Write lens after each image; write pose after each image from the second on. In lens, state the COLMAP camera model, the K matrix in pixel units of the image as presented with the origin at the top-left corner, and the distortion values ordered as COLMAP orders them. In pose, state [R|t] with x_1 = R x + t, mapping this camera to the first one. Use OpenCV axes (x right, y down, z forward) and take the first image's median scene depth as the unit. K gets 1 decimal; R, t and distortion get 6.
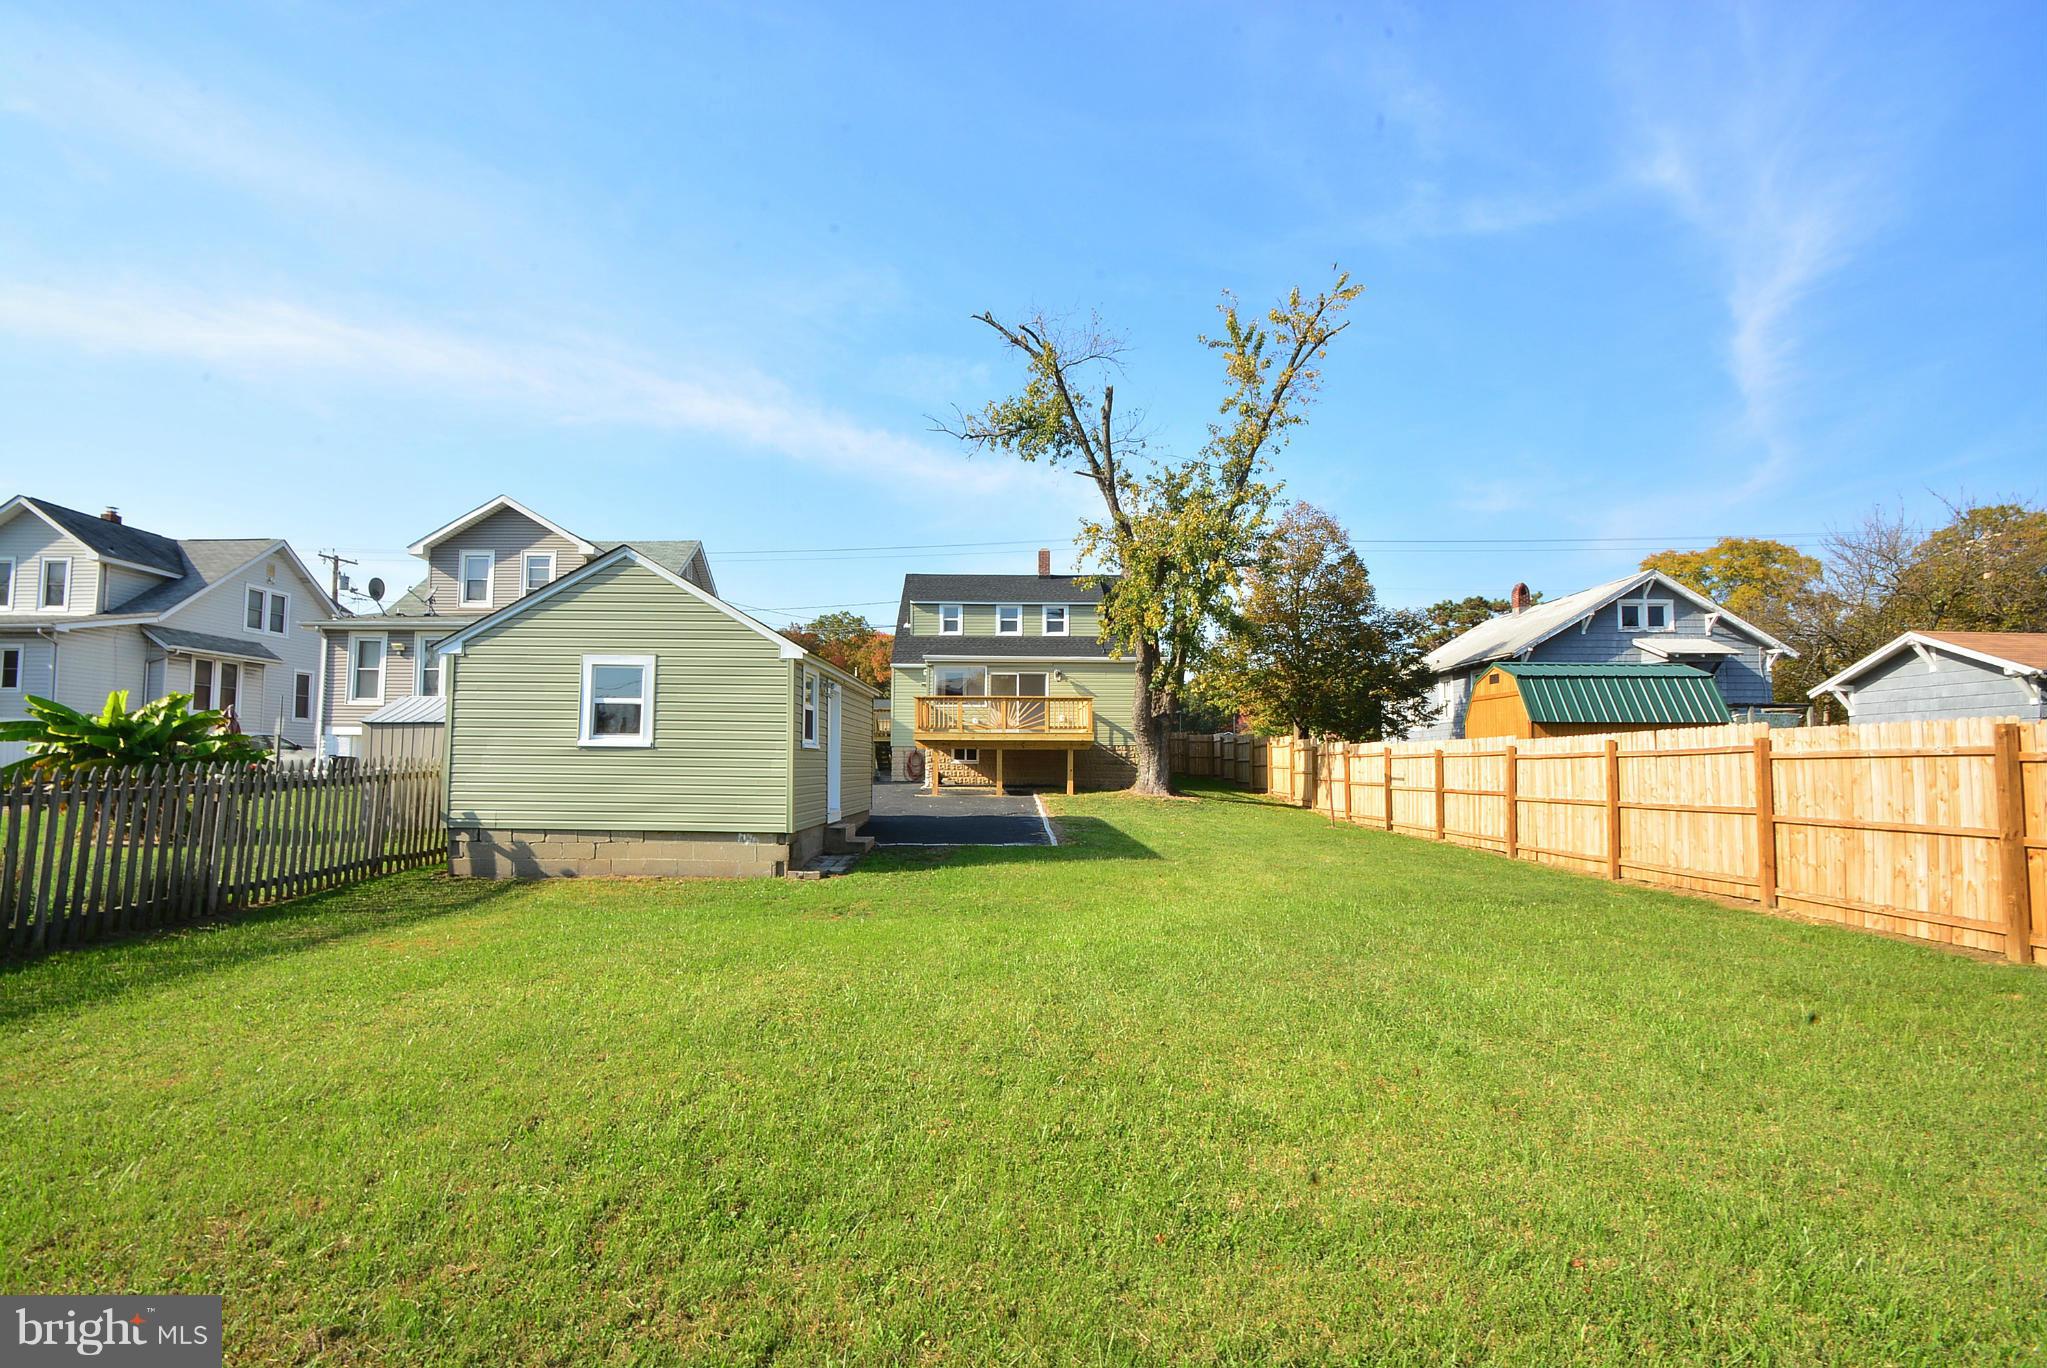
lens RADIAL K [[872.3, 0, 1022.7], [0, 872.3, 725.8], [0, 0, 1]] dist [0.000662, -0.012993]
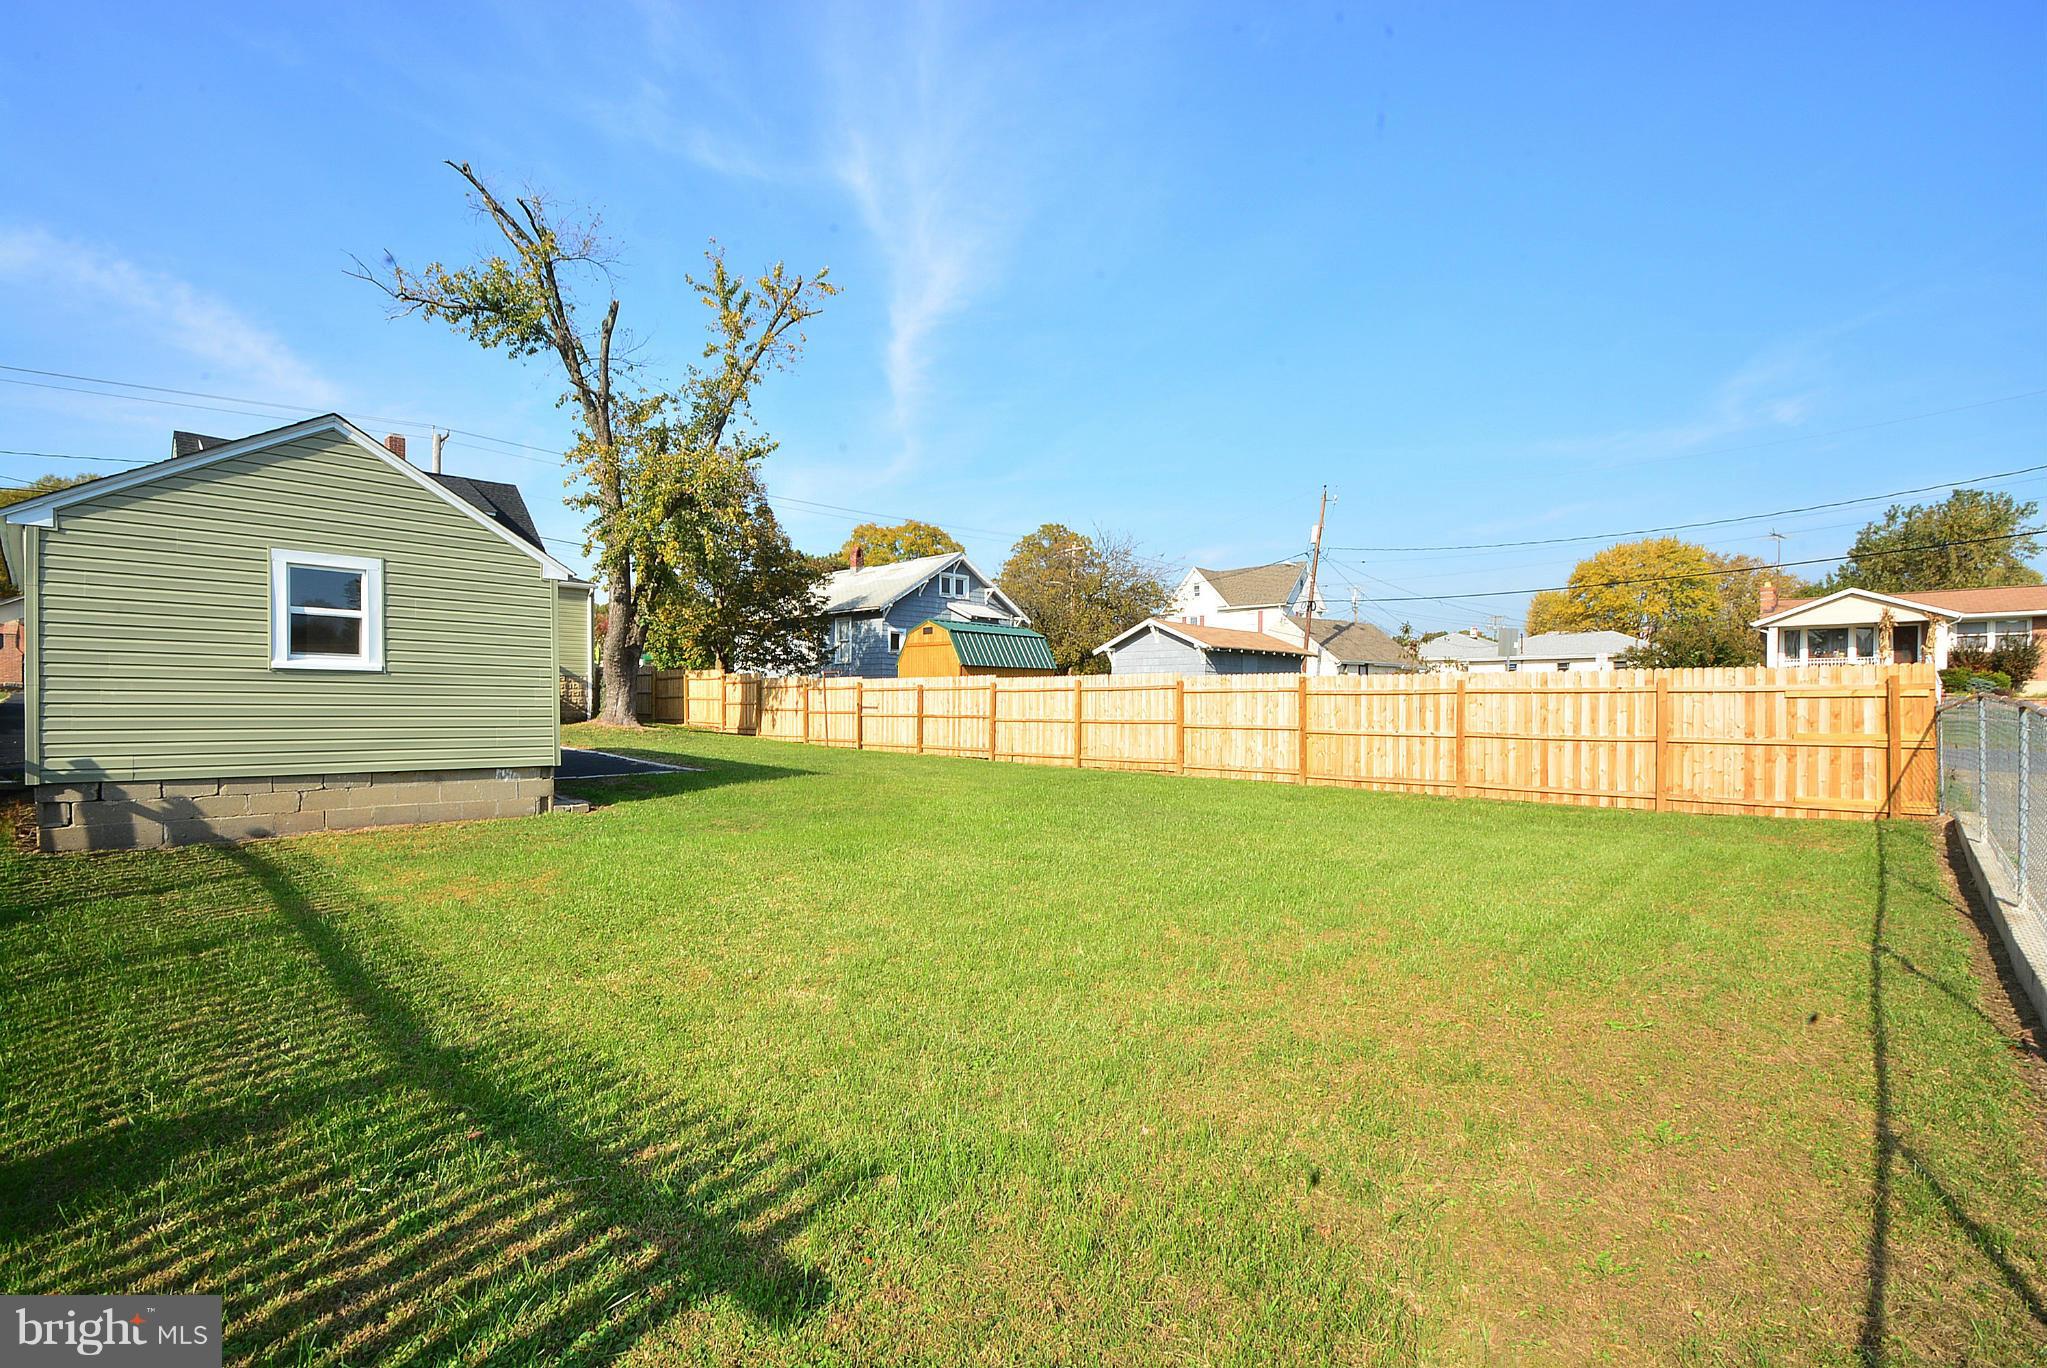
lens RADIAL K [[893.6, 0, 990.1], [0, 893.6, 712.6], [0, 0, 1]] dist [0.010658, -0.014181]
pose [[0.691865, -0.010457, 0.721951, -0.419354], [-0.034188, 0.998299, 0.047224, 0.002475], [-0.721217, -0.057355, 0.690331, -0.003797]]
